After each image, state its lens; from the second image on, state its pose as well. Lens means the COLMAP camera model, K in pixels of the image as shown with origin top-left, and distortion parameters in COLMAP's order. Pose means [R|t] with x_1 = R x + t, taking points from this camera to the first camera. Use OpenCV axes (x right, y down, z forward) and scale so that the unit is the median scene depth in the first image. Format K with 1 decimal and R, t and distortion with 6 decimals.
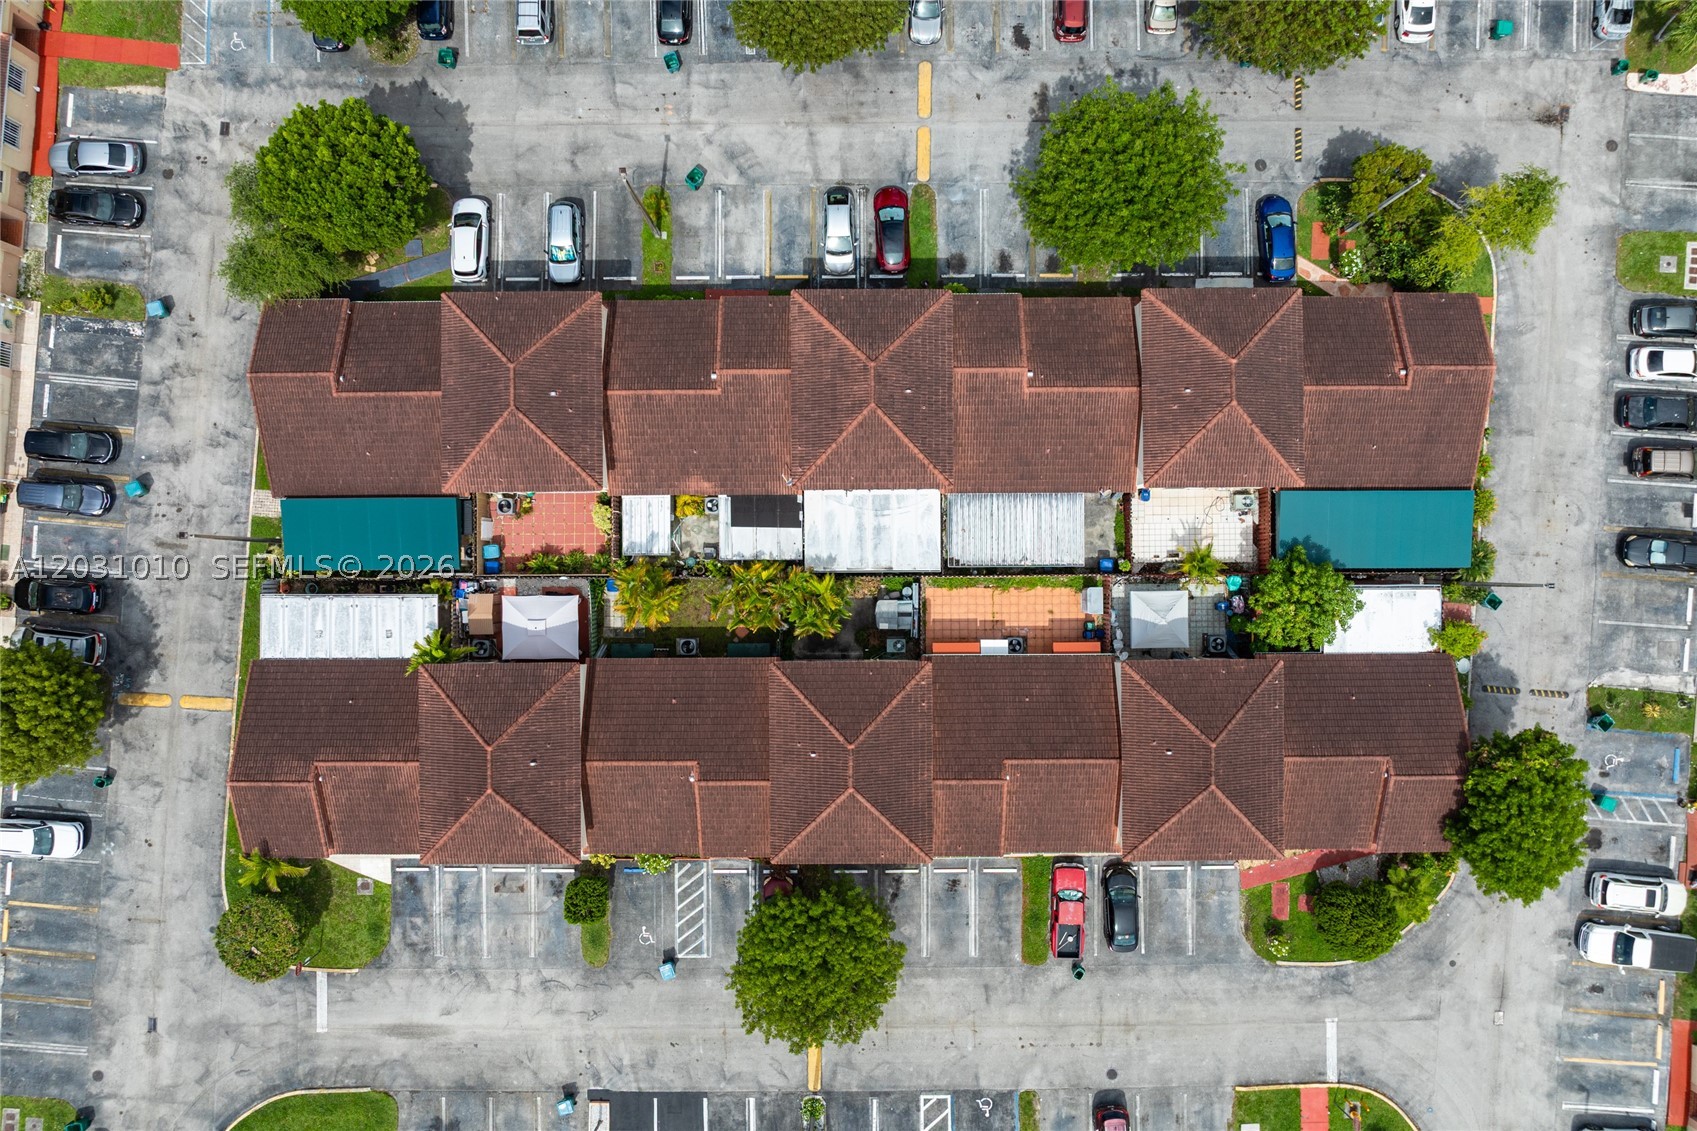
lens RADIAL K [[1219.7, 0, 842.5], [0, 1219.7, 571.9], [0, 0, 1]] dist [-0.022758, 0.016449]
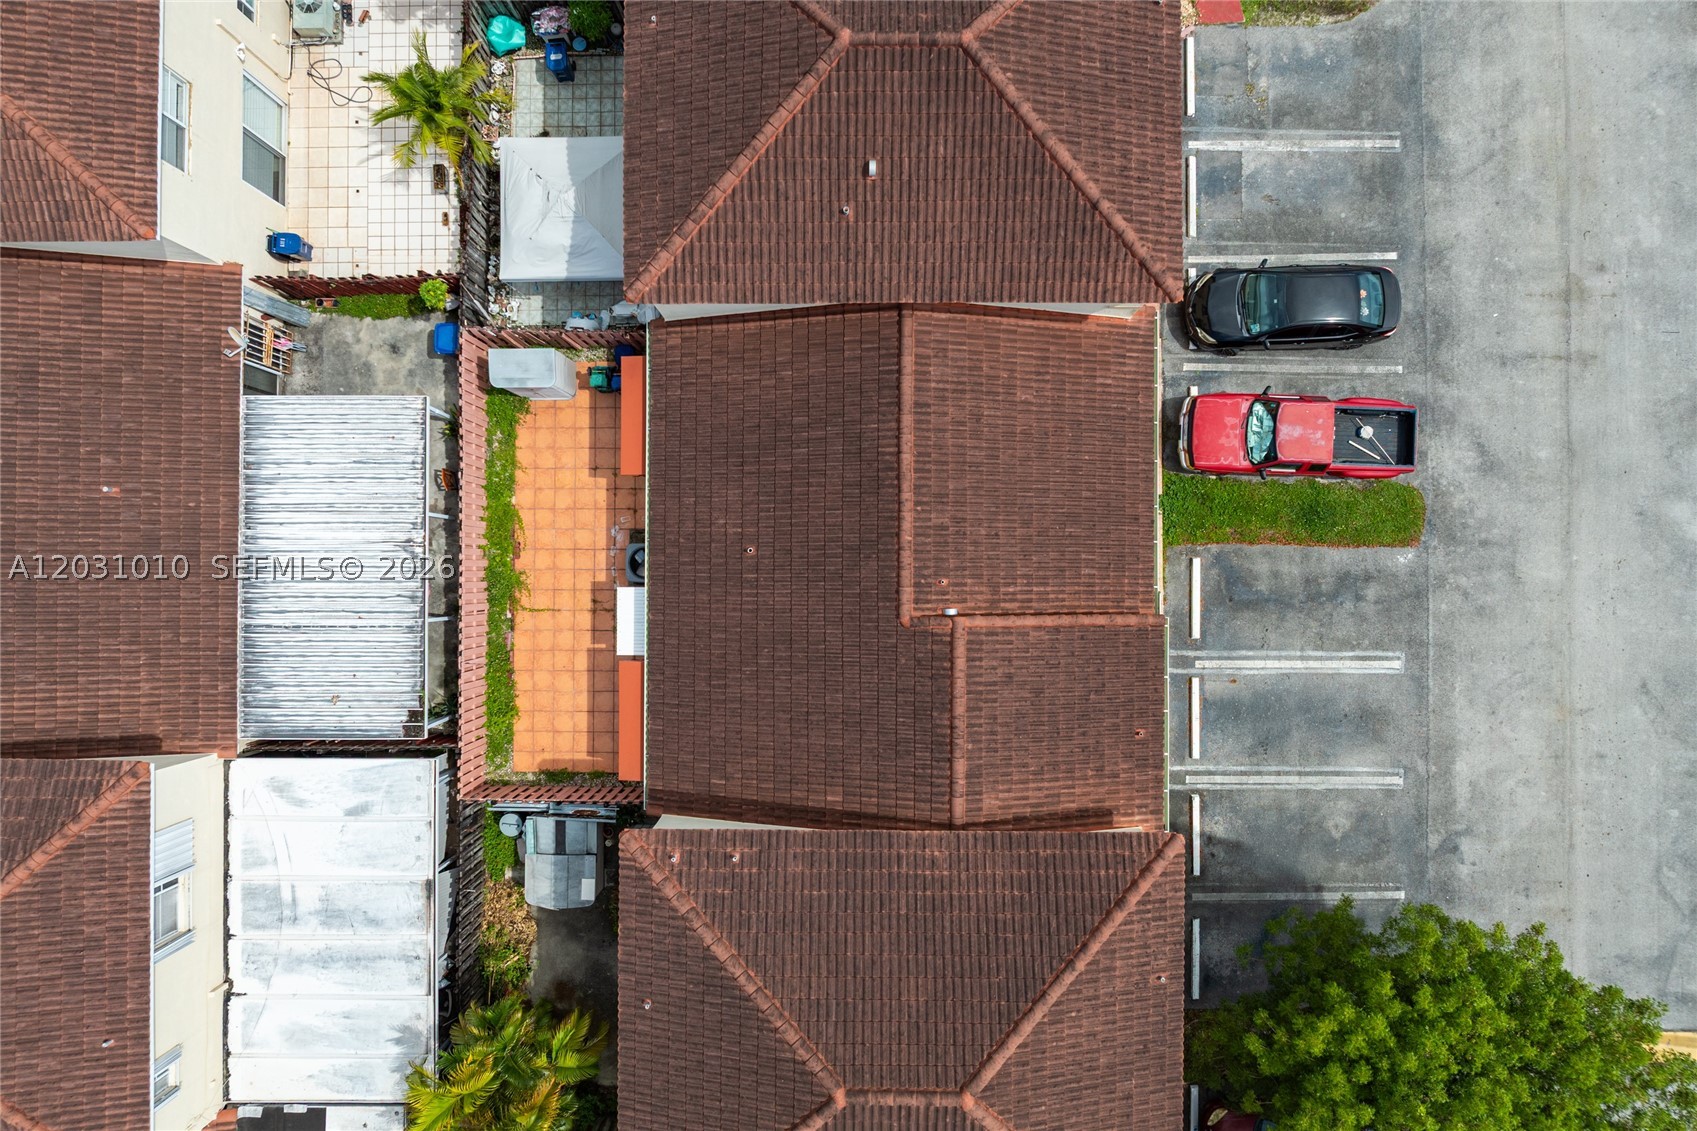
lens RADIAL K [[1219.7, 0, 841.9], [0, 1219.7, 564.1], [0, 0, 1]] dist [-0.022758, 0.016449]
pose [[0.009406, -0.999814, 0.016817, 0.135497], [0.999854, 0.009163, -0.014451, 0.133113], [0.014294, 0.016950, 0.999754, 0.595133]]
